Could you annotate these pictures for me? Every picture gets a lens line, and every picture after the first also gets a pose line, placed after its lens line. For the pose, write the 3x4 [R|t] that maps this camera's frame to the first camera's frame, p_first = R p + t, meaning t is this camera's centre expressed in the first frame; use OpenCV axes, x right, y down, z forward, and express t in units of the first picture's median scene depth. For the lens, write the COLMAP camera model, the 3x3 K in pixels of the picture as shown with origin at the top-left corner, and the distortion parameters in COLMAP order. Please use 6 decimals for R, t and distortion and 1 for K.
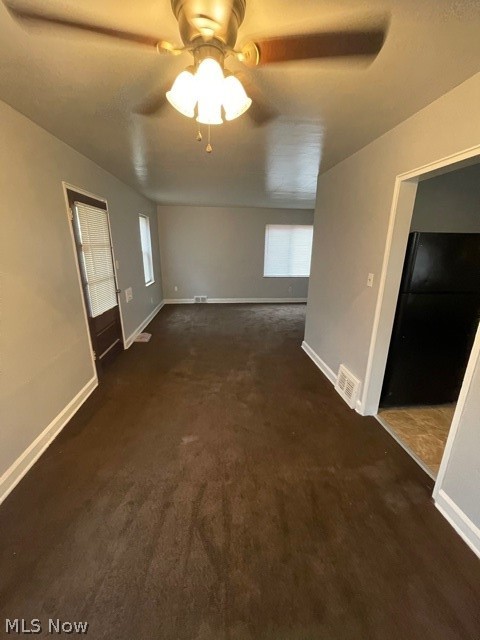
lens RADIAL K [[258.5, 0, 240.0], [0, 258.5, 320.0], [0, 0, 1]] dist [0.000617, 0.000312]
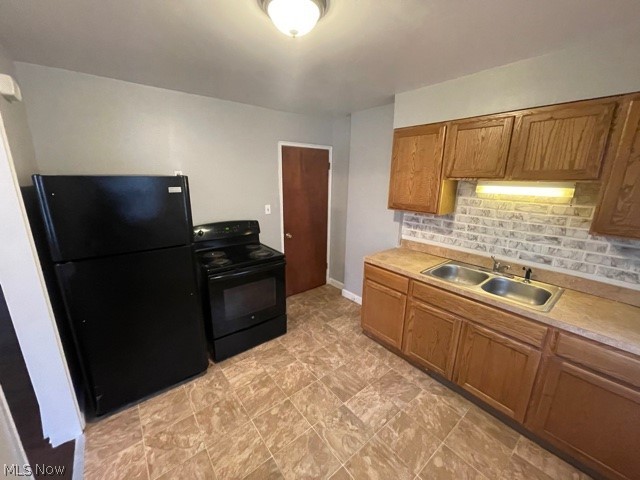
lens RADIAL K [[258.5, 0, 318.1], [0, 258.5, 243.0], [0, 0, 1]] dist [0.000617, 0.000312]
pose [[0.860437, -0.125249, 0.493924, 0.343195], [0.137422, 0.990443, 0.011760, -0.026727], [-0.490677, 0.057757, 0.869425, 0.026184]]
